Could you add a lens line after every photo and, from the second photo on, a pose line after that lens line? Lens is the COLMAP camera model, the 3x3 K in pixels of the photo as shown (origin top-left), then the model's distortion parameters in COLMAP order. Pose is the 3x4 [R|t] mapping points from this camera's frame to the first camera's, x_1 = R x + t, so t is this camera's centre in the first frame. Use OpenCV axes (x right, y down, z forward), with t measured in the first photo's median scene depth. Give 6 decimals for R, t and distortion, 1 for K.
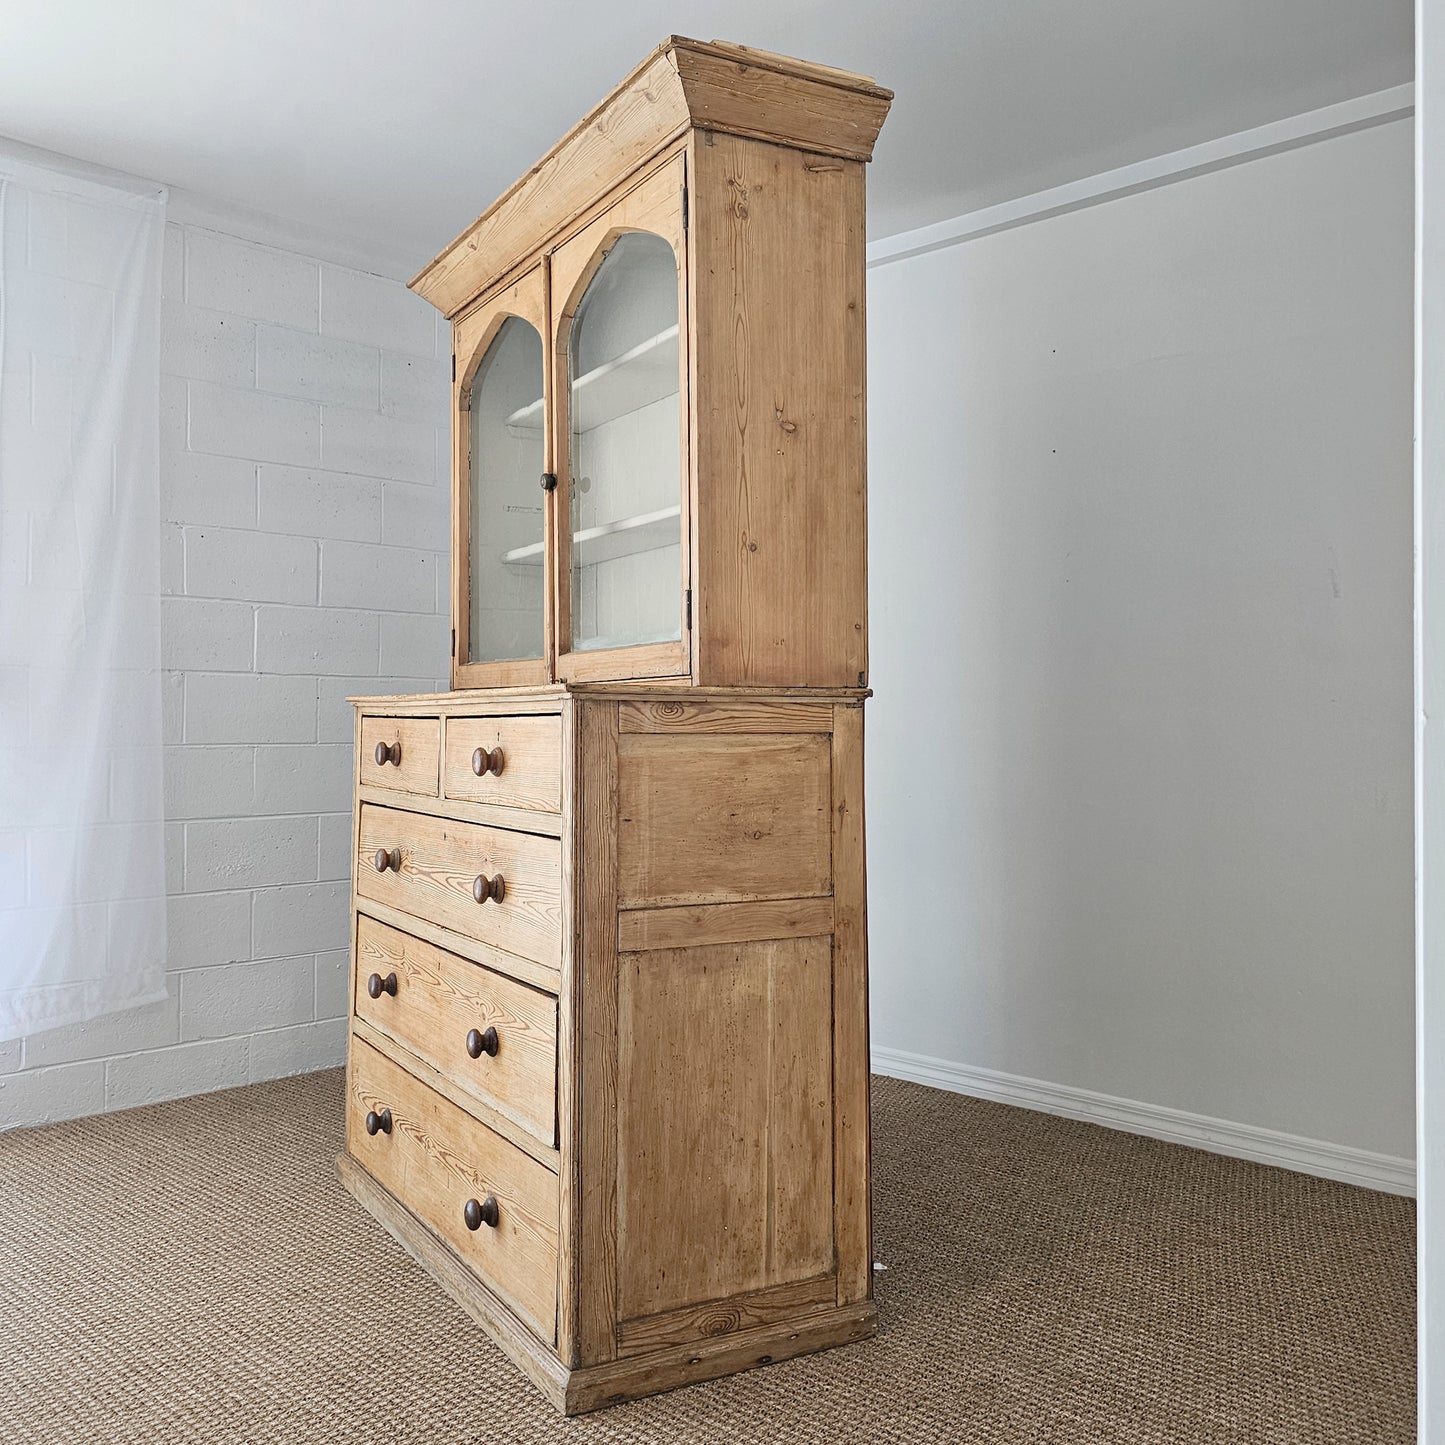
lens RADIAL K [[1416.5, 0, 744.0], [0, 1416.5, 692.9], [0, 0, 1]] dist [0.130180, -0.210027]
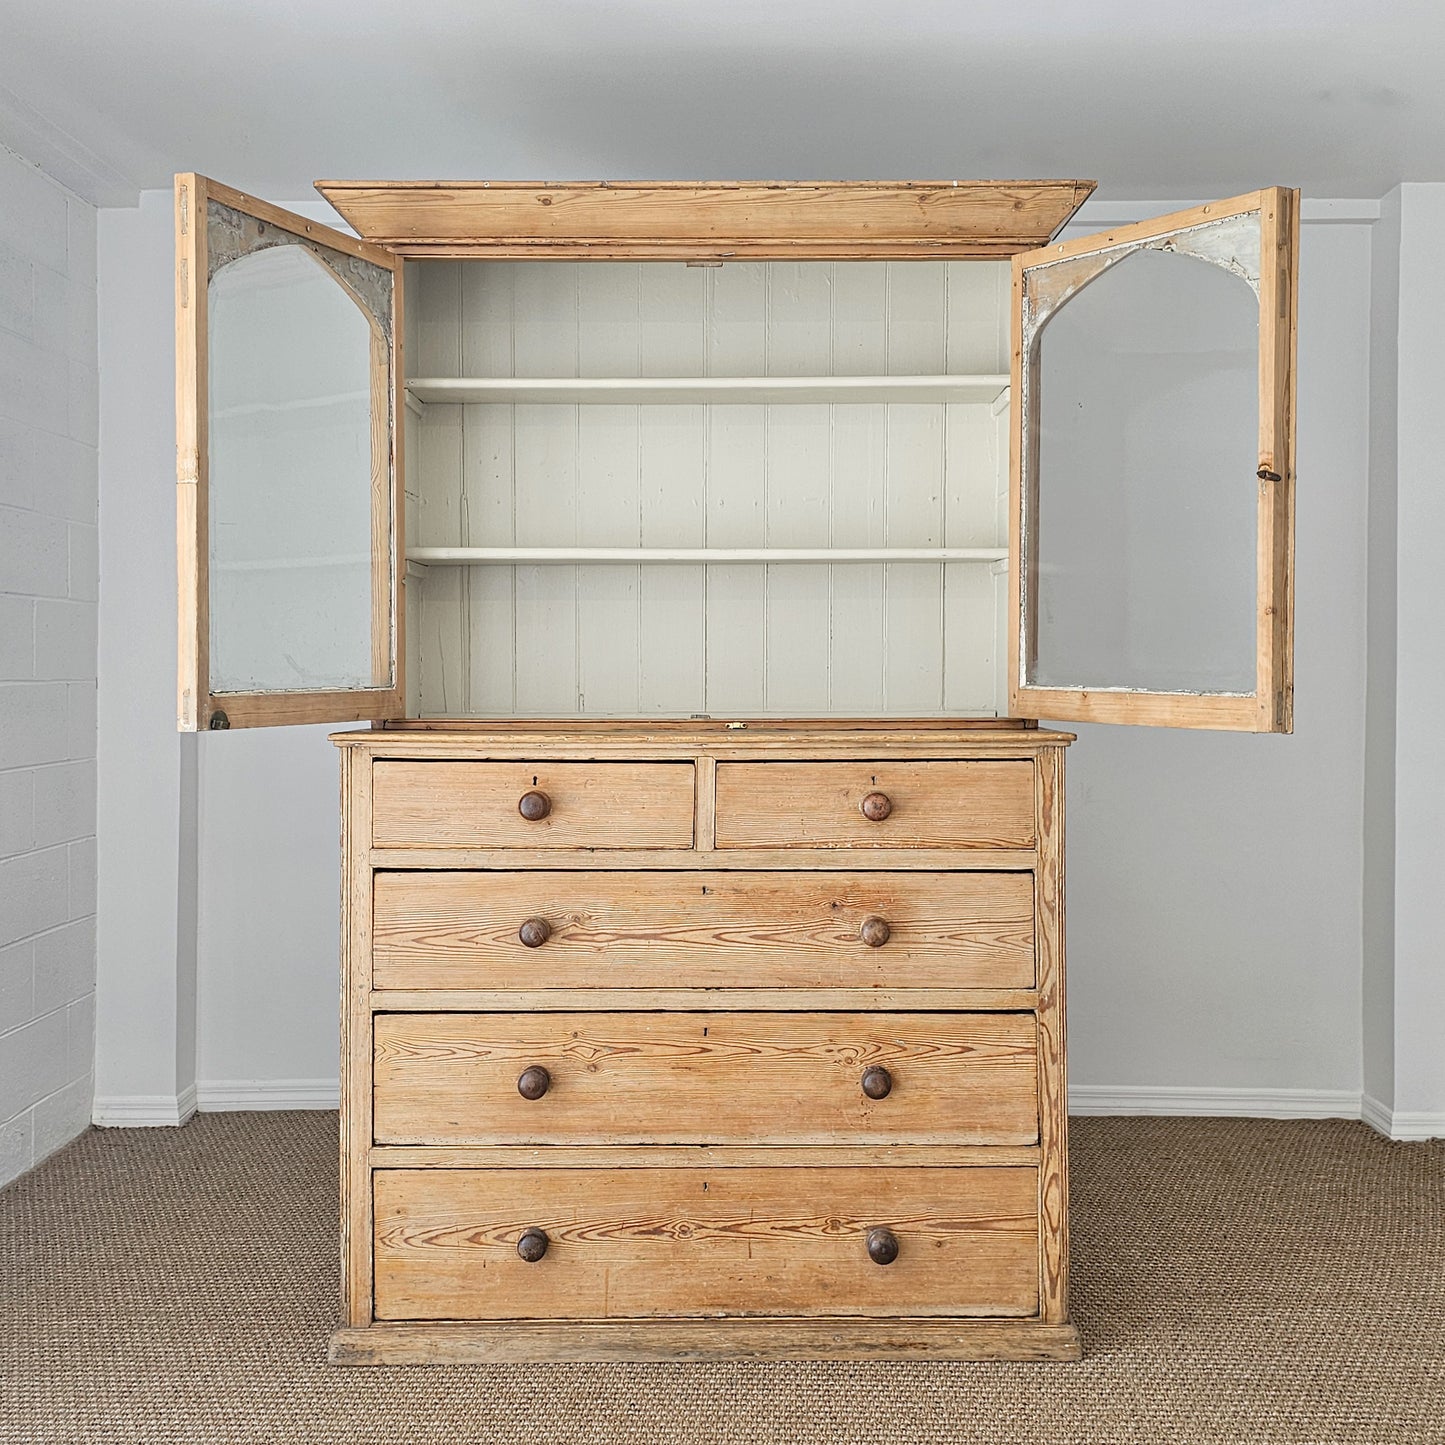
lens RADIAL K [[1688.6, 0, 719.0], [0, 1688.6, 687.7], [0, 0, 1]] dist [0.096491, -0.157267]
pose [[0.490999, -0.016236, 0.871009, -1.314768], [-0.018260, 0.999415, 0.028923, -0.070825], [-0.870969, -0.030106, 0.490415, 0.529595]]
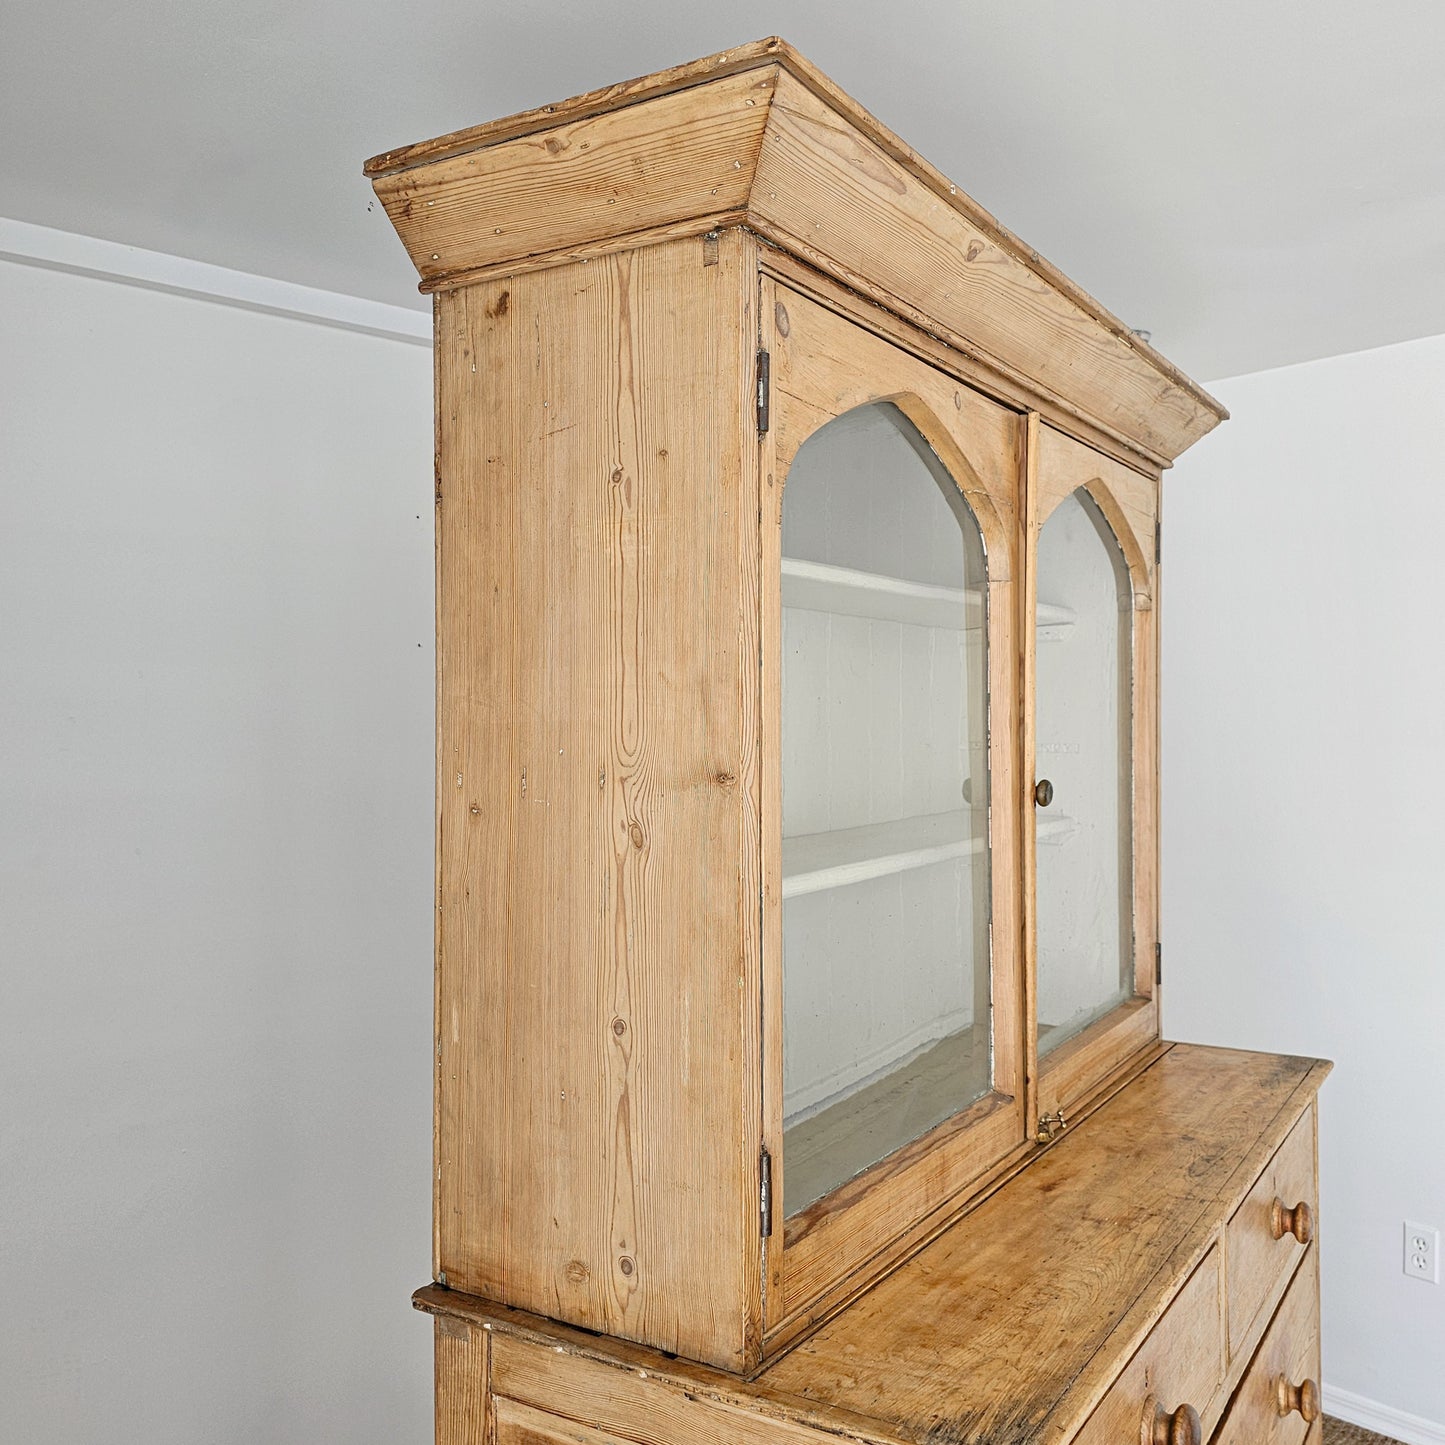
lens RADIAL K [[1353.0, 0, 754.3], [0, 1353.0, 700.1], [0, 0, 1]] dist [0.066928, -0.090479]
pose [[-0.484595, 0.014138, 0.874624, -0.685488], [-0.012996, 0.999643, -0.023359, -0.204850], [-0.874642, -0.022687, -0.484238, 1.635762]]
